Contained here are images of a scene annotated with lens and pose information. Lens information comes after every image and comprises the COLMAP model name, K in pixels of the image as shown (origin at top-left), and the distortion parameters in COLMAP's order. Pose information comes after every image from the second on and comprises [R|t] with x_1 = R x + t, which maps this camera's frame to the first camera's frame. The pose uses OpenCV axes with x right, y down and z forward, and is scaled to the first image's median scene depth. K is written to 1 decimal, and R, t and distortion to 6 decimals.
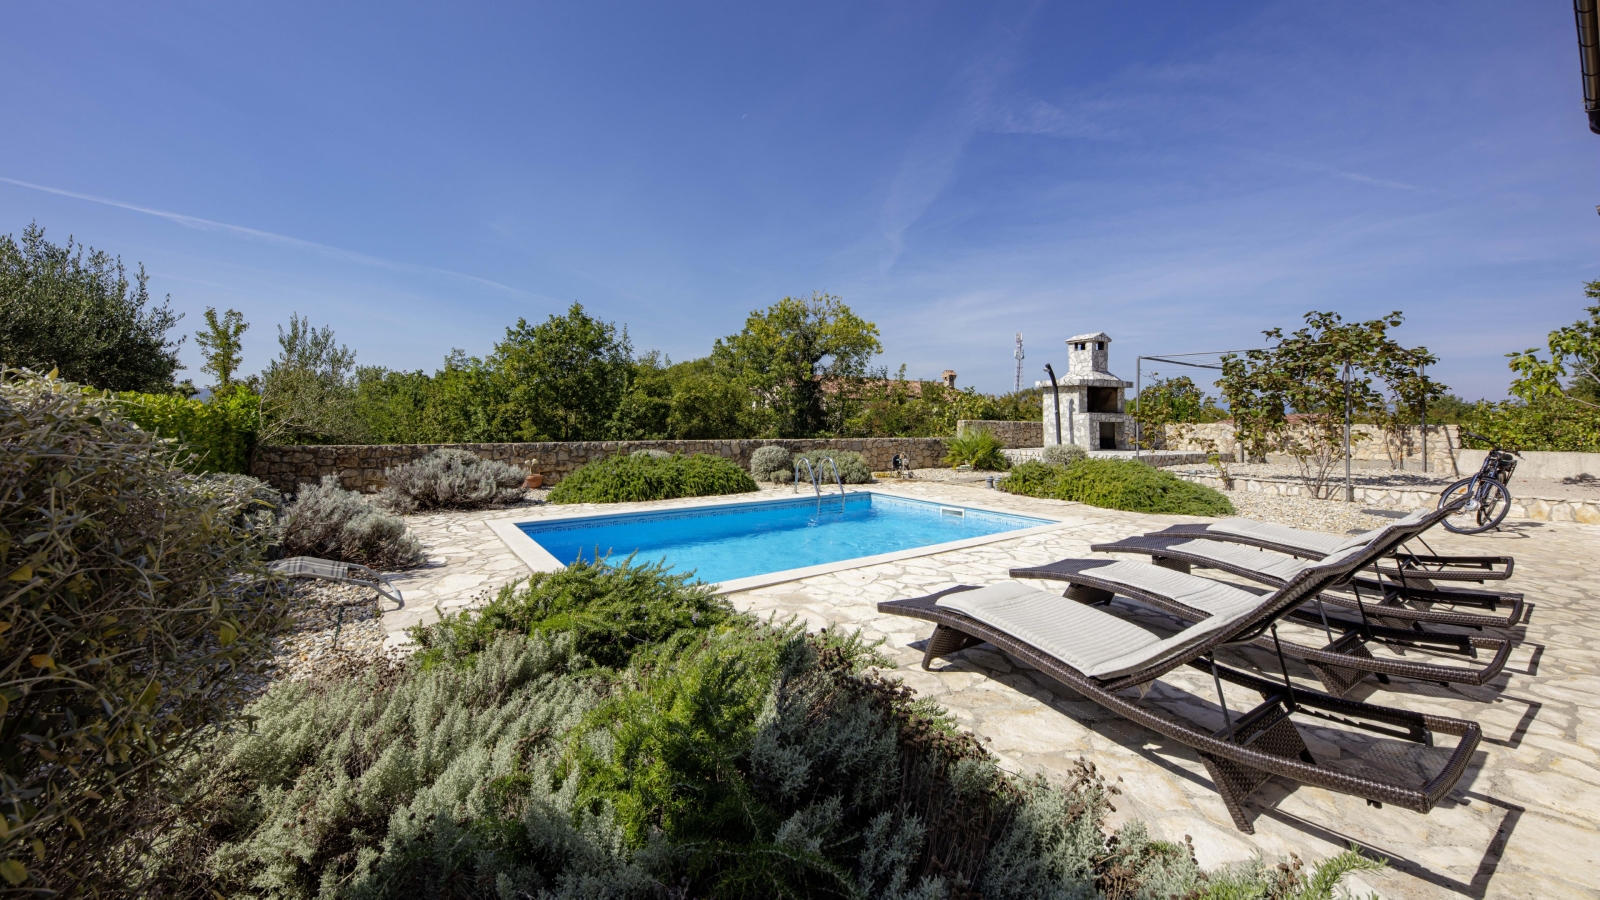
lens RADIAL K [[577.0, 0, 800.0], [0, 577.0, 450.0], [0, 0, 1]] dist [0.009577, -0.000083]
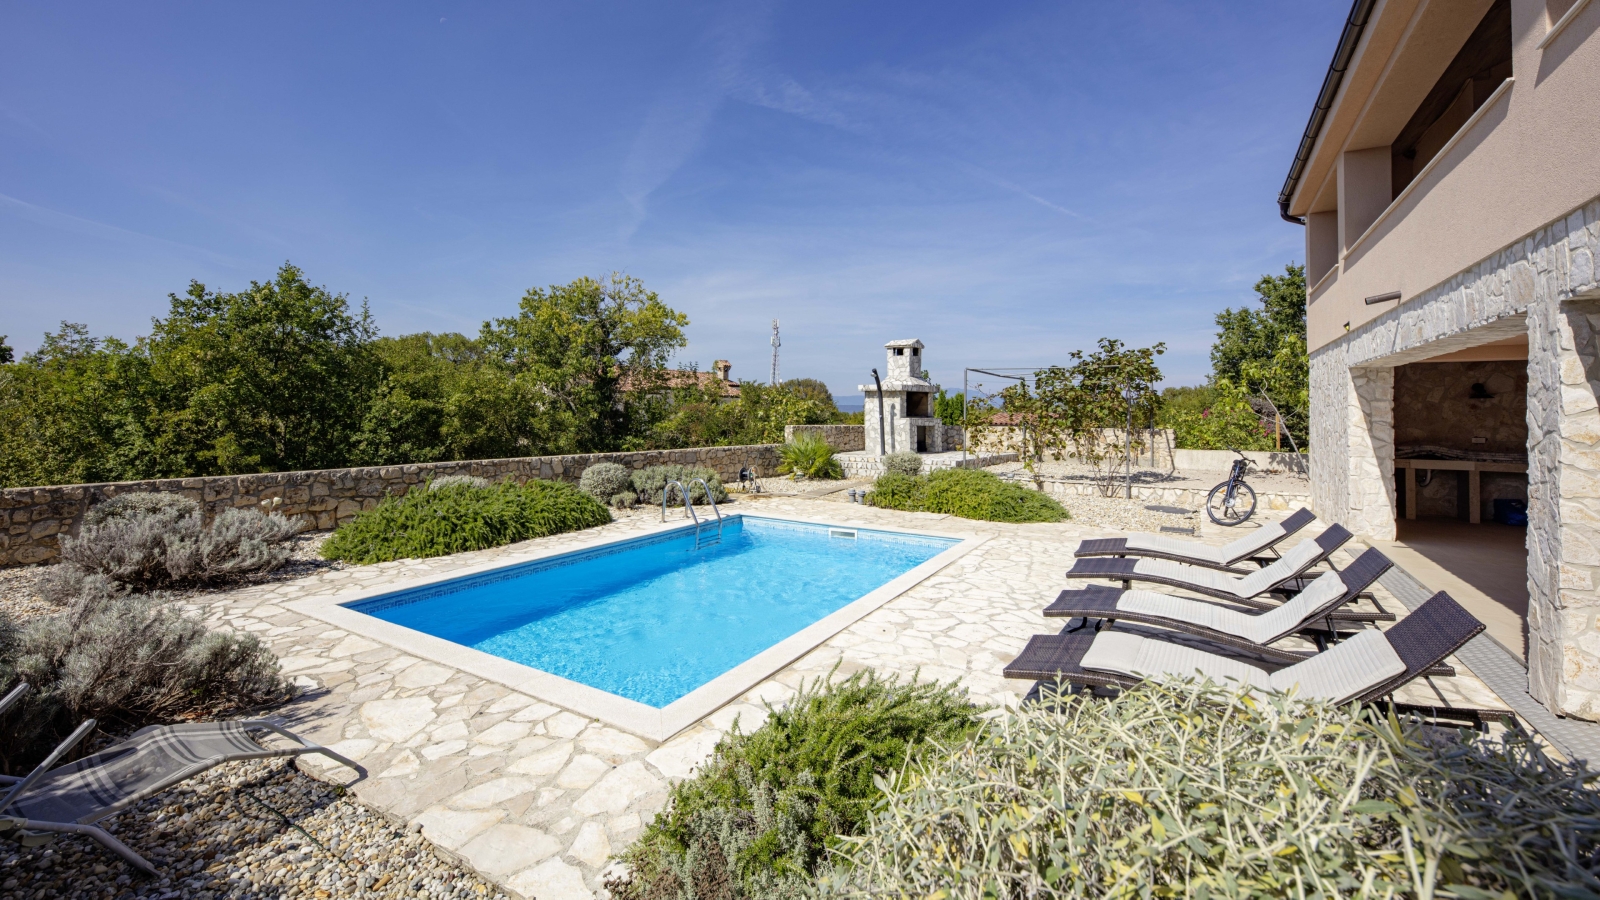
lens RADIAL K [[646.0, 0, 800.0], [0, 646.0, 450.0], [0, 0, 1]] dist [0.009995, 0.000177]
pose [[0.920935, -0.022943, 0.389041, -0.128076], [0.019262, 0.999725, 0.013360, -0.027578], [-0.389240, -0.004810, 0.921124, 0.024896]]
